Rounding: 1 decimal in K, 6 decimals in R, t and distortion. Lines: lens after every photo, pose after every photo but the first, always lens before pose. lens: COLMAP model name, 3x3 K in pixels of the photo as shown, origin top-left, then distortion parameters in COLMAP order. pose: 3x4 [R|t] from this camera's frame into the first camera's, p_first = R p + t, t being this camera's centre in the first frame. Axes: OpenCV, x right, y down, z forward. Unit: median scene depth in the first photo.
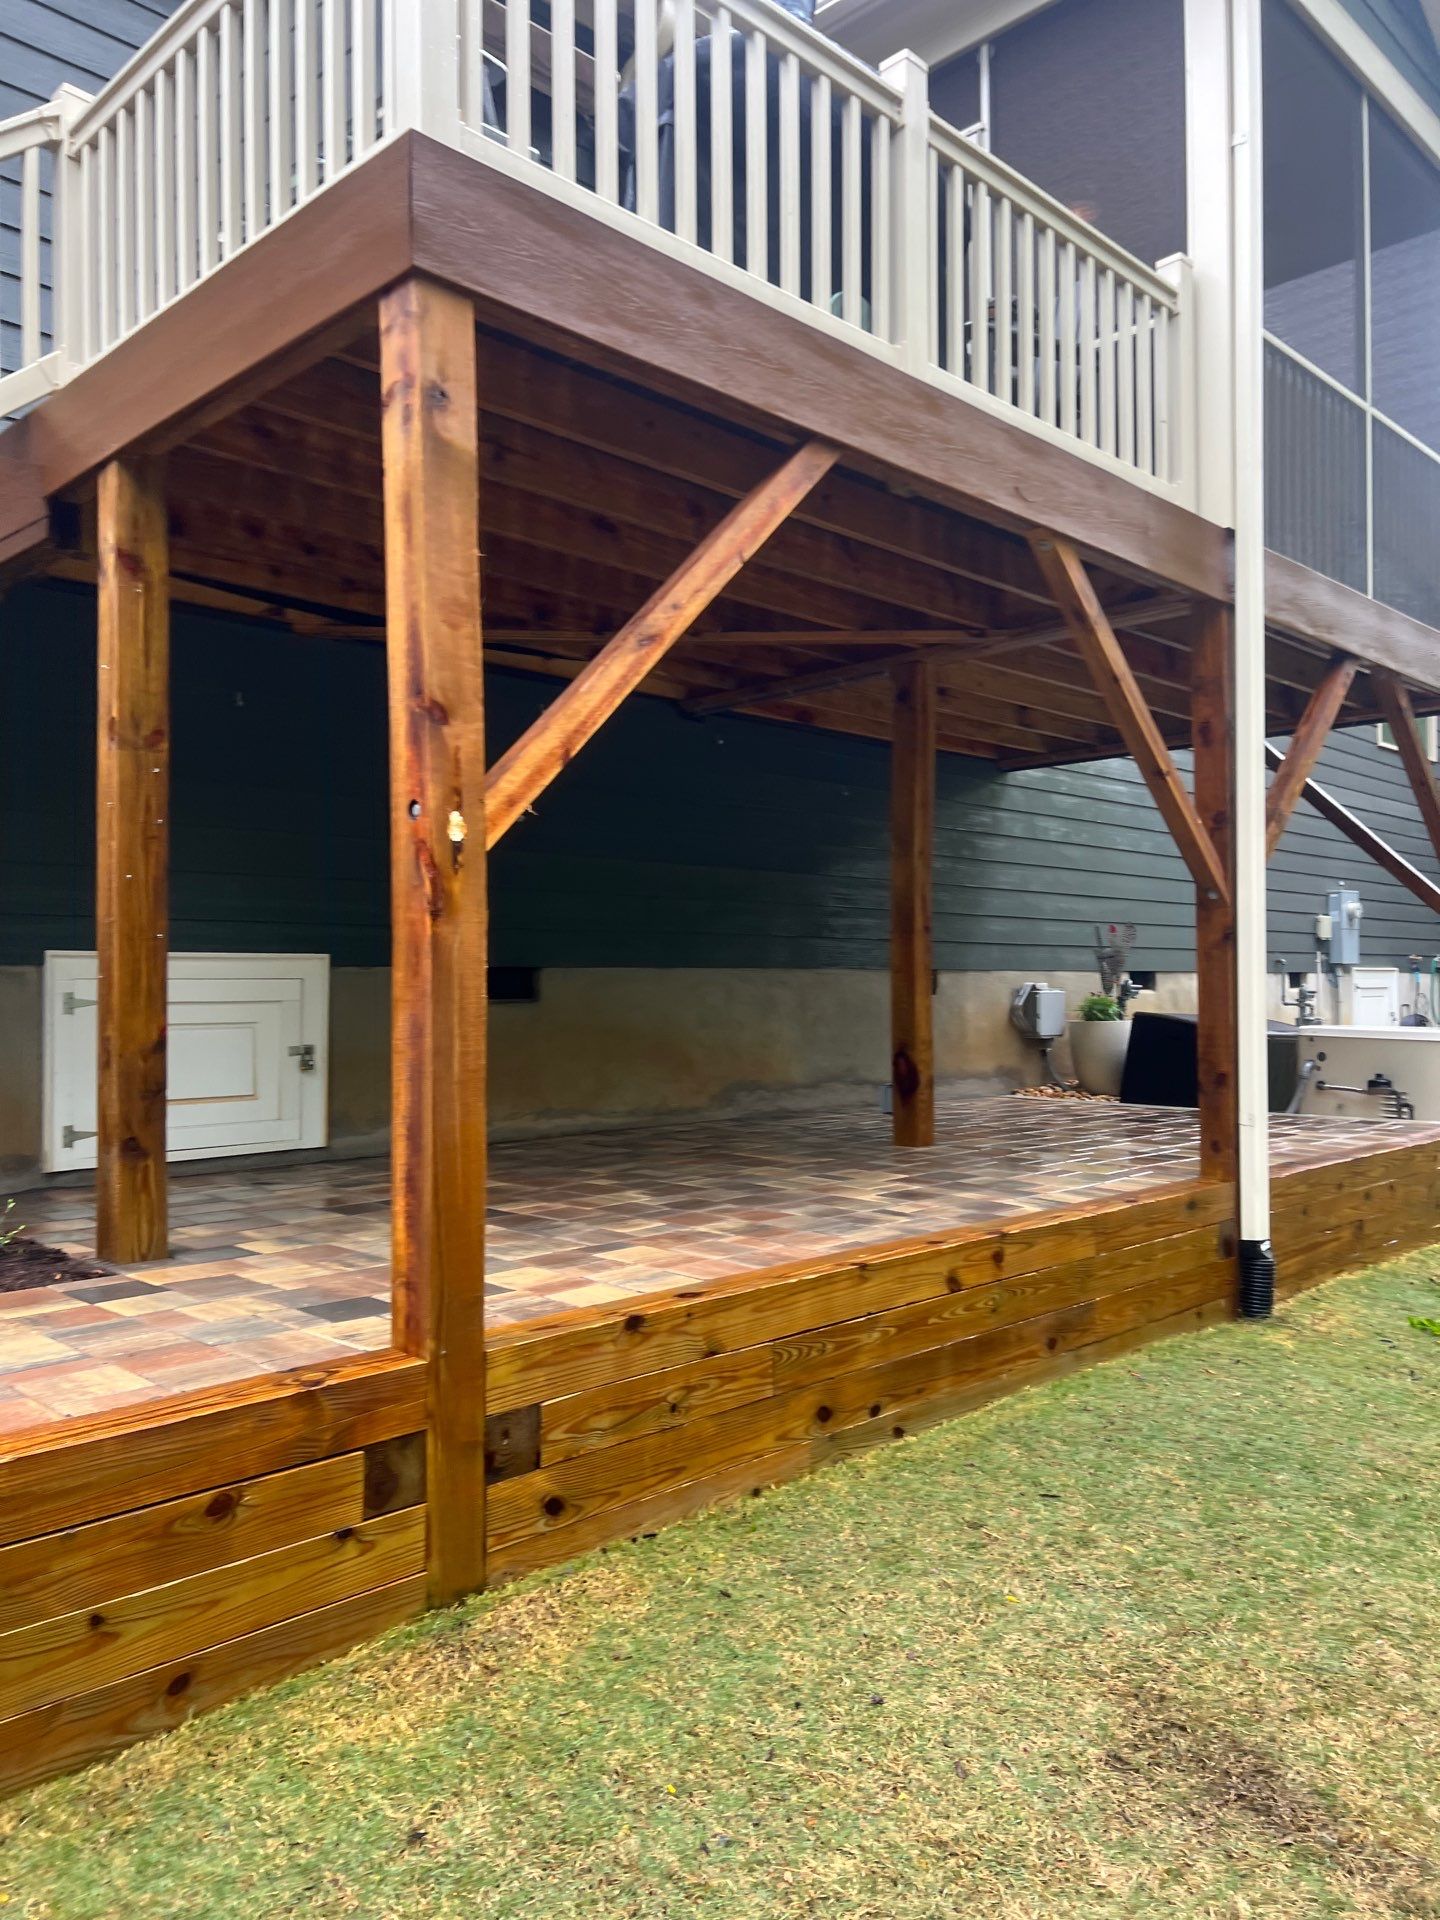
lens RADIAL K [[1452.1, 0, 651.4], [0, 1452.1, 959.0], [0, 0, 1]] dist [0.093949, -0.103722]
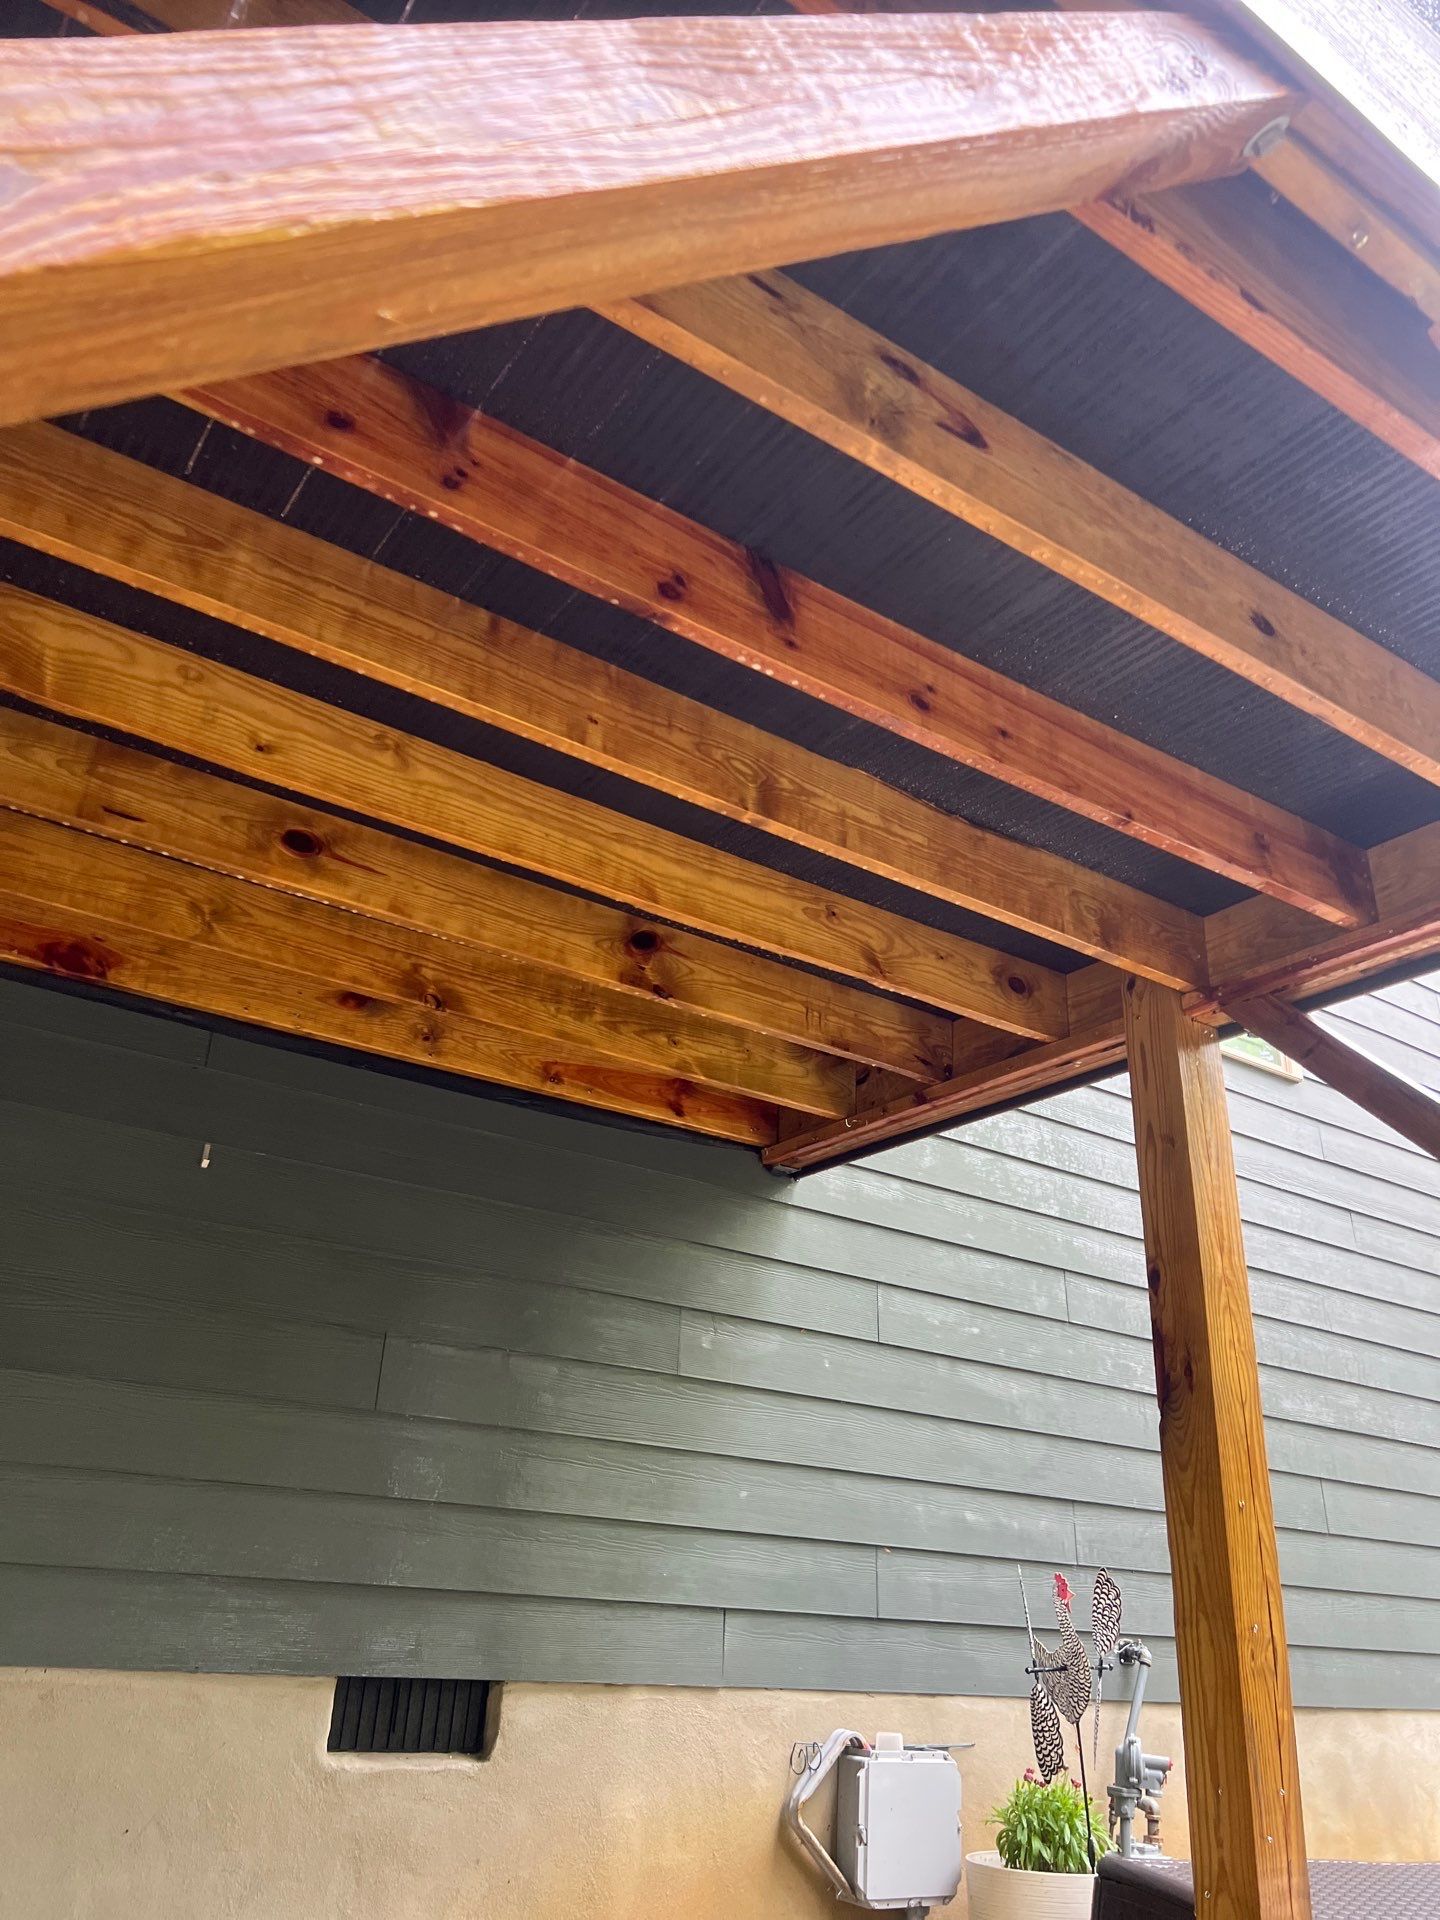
lens RADIAL K [[1419.7, 0, 726.3], [0, 1419.7, 964.4], [0, 0, 1]] dist [0.003589, -0.008212]
pose [[0.983524, -0.024141, -0.179161, 0.300119], [-0.050164, 0.915679, -0.398767, -0.016867], [0.173681, 0.401184, 0.899381, 0.591307]]
